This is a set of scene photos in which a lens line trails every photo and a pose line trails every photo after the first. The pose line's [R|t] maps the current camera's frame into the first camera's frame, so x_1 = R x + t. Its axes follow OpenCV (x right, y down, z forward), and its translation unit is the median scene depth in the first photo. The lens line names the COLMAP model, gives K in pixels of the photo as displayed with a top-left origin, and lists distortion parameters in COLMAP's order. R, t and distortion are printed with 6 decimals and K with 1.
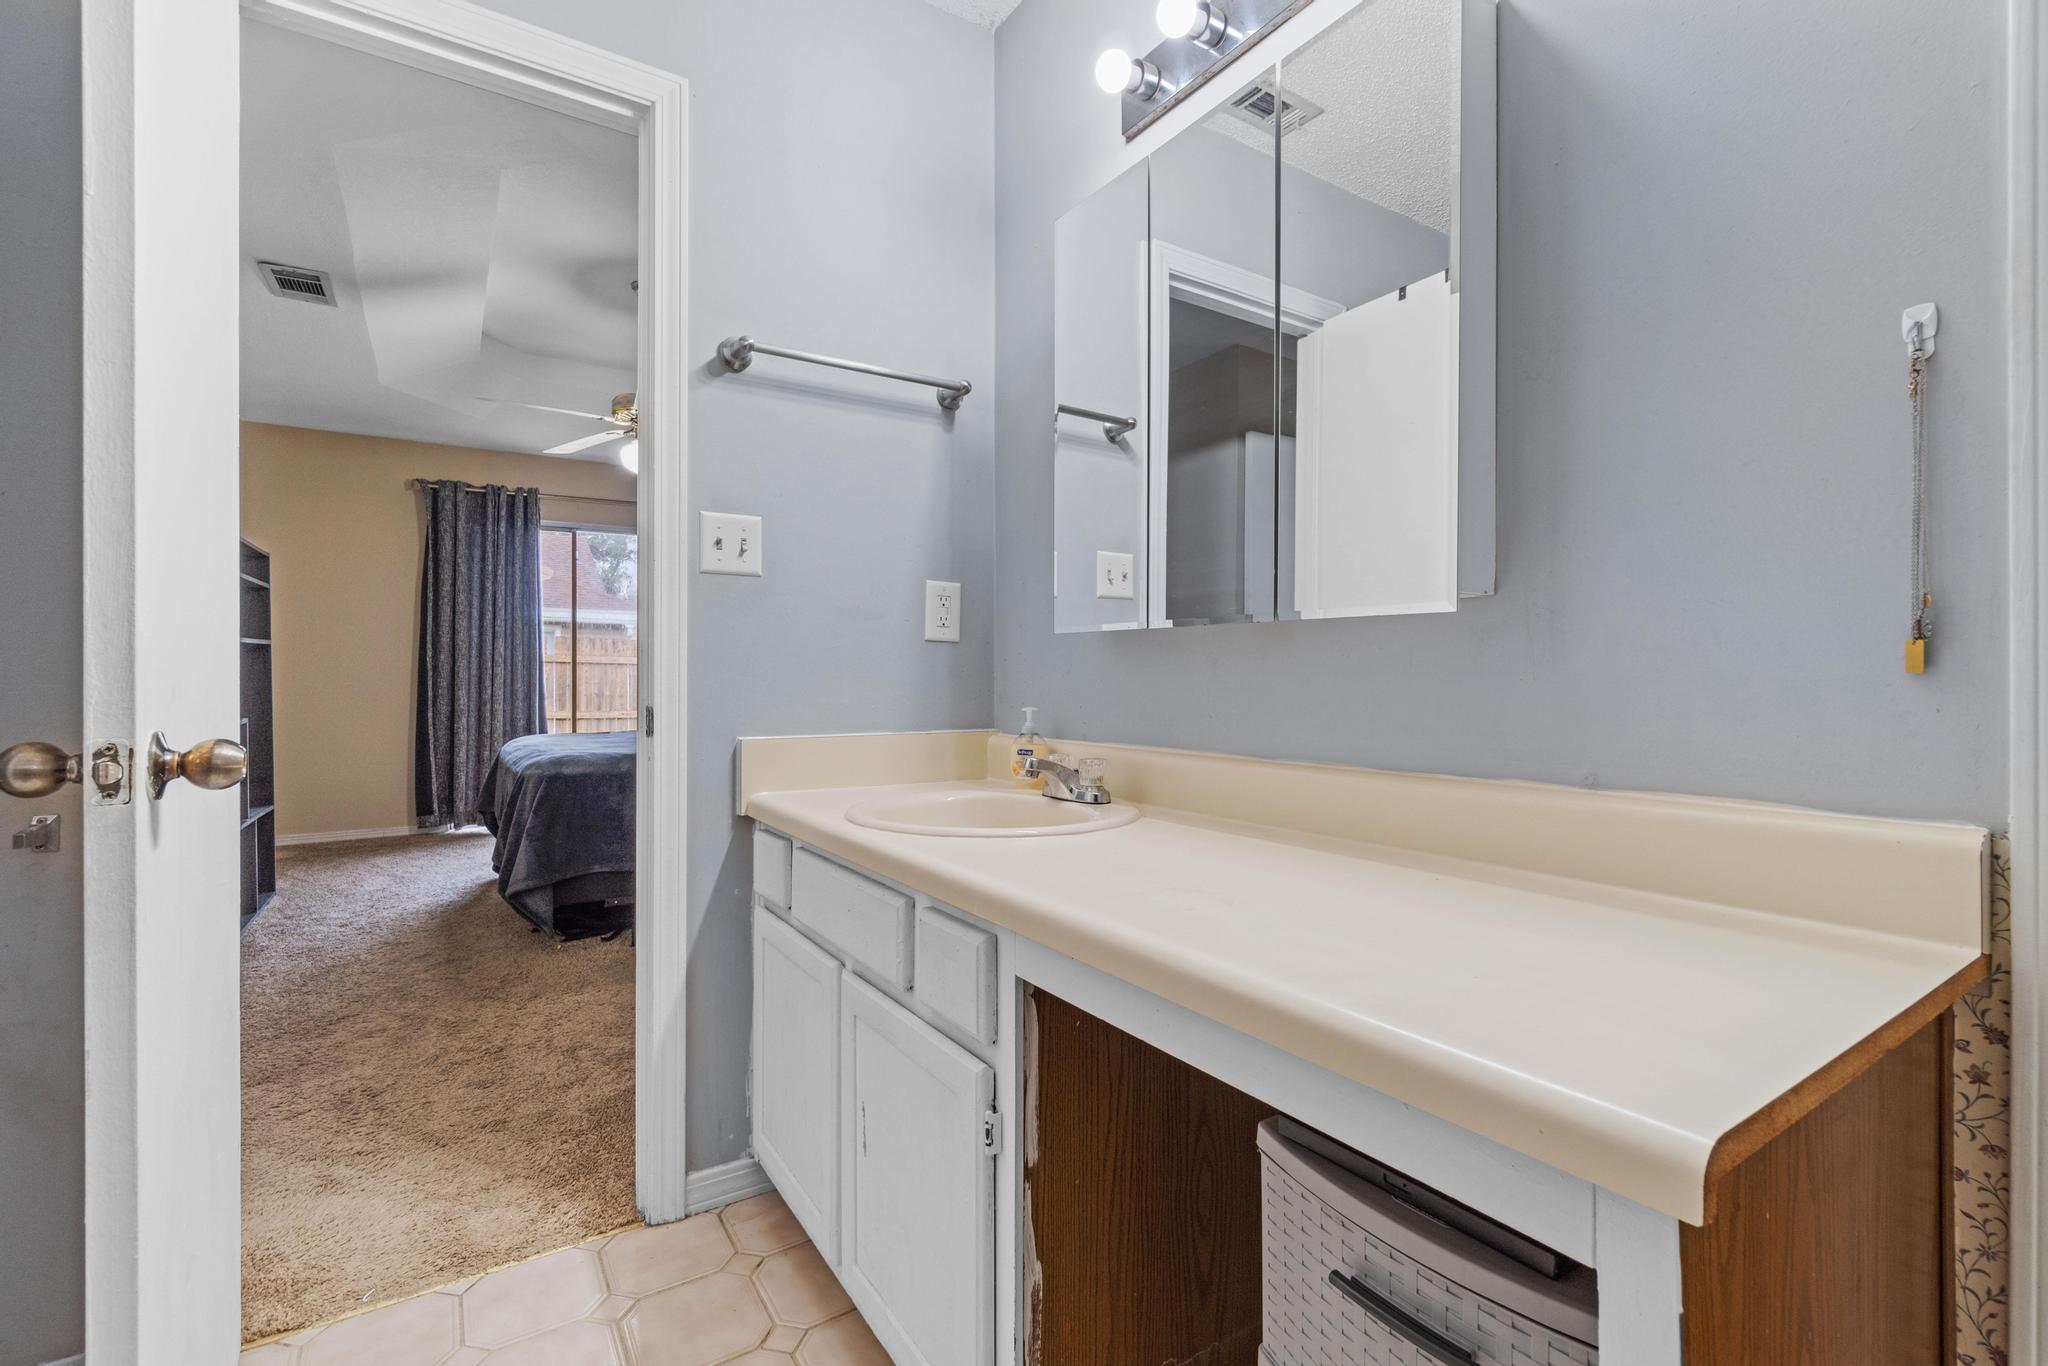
lens RADIAL K [[903.3, 0, 1015.2], [0, 903.3, 678.0], [0, 0, 1]] dist [-0.002590, -0.000060]
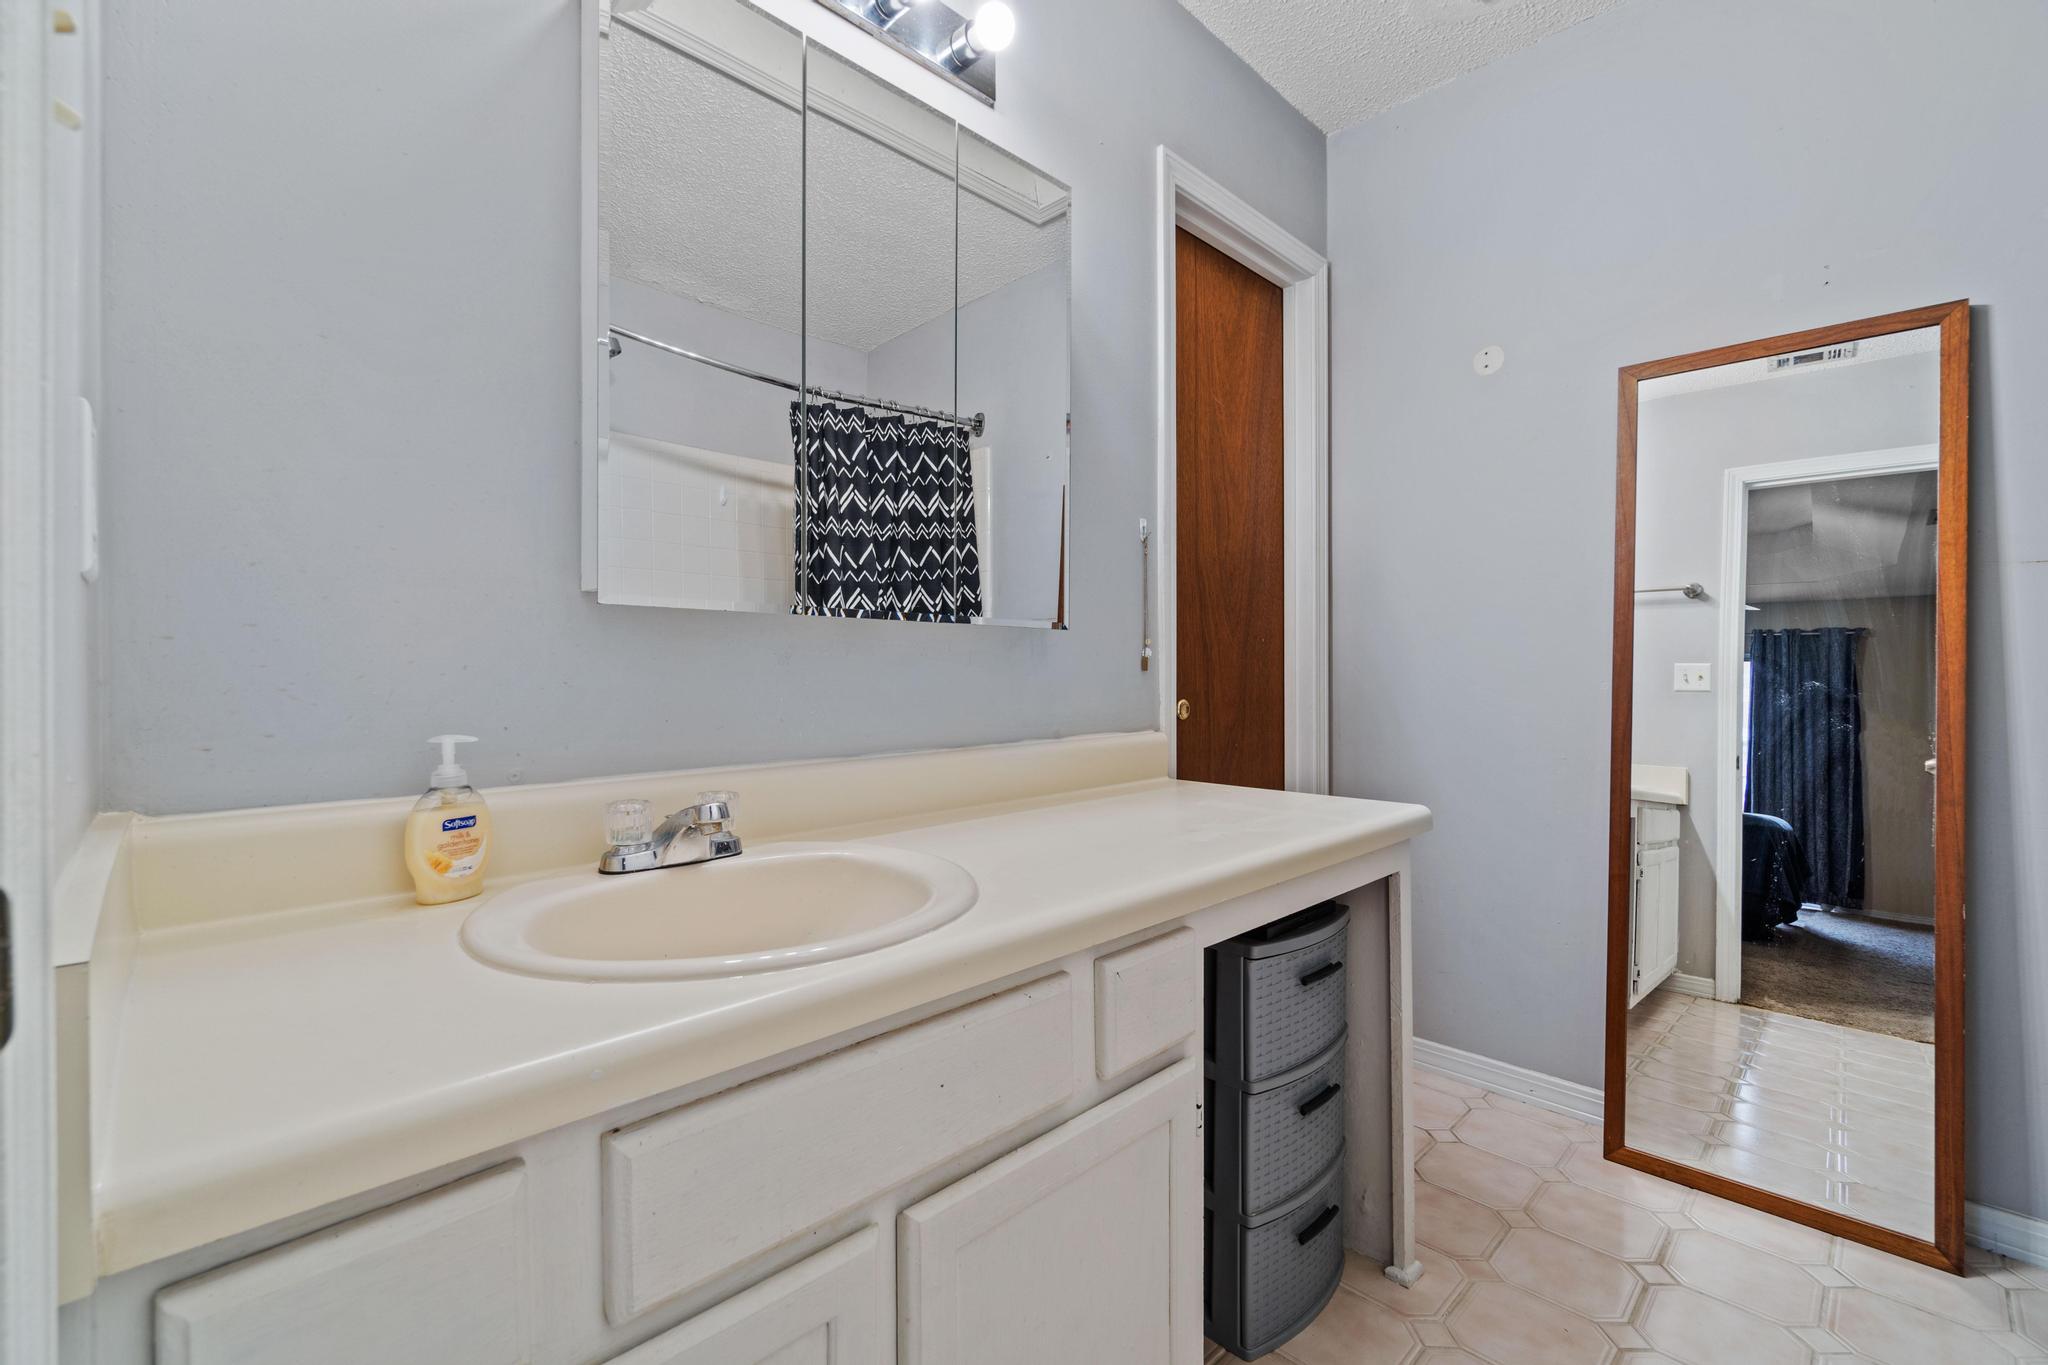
lens RADIAL K [[895.2, 0, 1010.8], [0, 895.2, 692.2], [0, 0, 1]] dist [-0.001816, 0.000124]
pose [[-0.210321, -0.020255, 0.977422, -0.549127], [0.005000, 0.999750, 0.021794, -0.001744], [-0.977620, 0.009471, -0.210167, 0.797602]]
